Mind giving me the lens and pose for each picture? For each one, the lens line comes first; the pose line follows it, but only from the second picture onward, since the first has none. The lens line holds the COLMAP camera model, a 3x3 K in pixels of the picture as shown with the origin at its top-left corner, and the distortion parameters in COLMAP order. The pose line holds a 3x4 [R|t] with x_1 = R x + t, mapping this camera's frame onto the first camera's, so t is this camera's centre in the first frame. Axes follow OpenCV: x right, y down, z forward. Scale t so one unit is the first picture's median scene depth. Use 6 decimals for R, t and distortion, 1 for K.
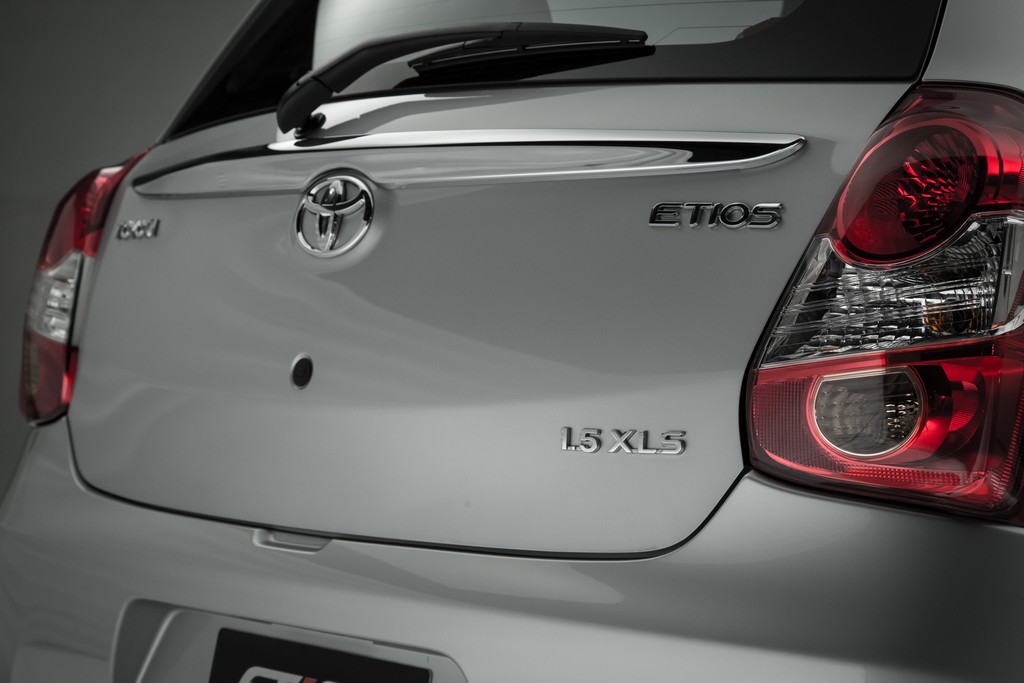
lens RADIAL K [[2451.1, 0, 511.3], [0, 2451.1, 342.6], [0, 0, 1]] dist [0.427642, 0.000000]
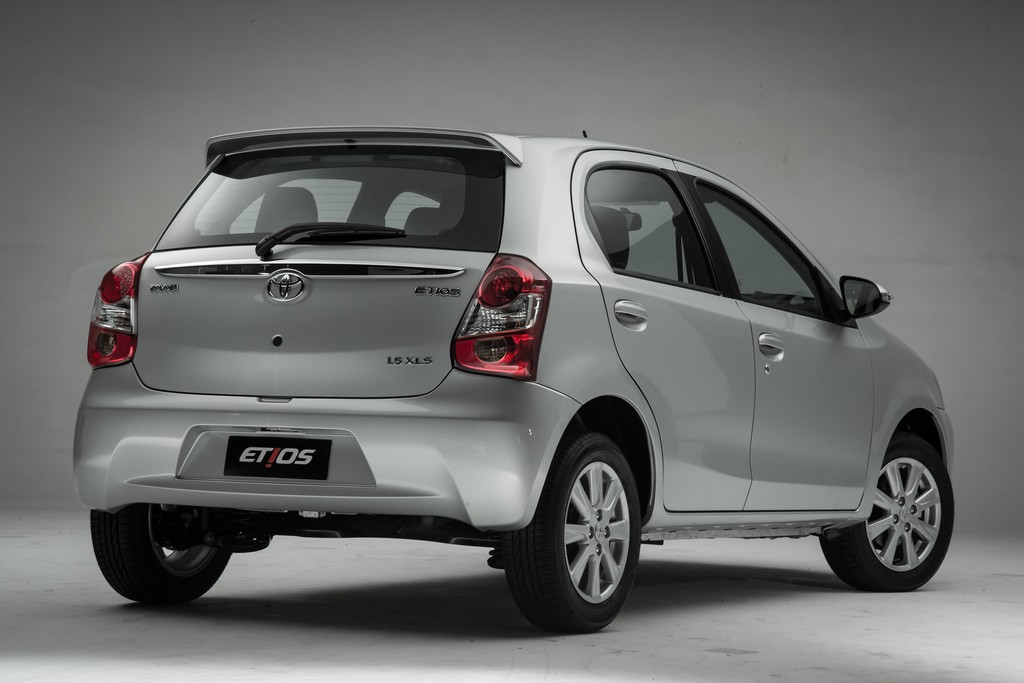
lens RADIAL K [[2994.4, 0, 509.8], [0, 2994.4, 345.4], [0, 0, 1]] dist [0.525918, 0.000000]
pose [[0.952800, 0.015484, 0.303204, -1.039834], [-0.009422, 0.999726, -0.021445, 0.104696], [-0.303453, 0.017576, 0.952684, -2.830604]]
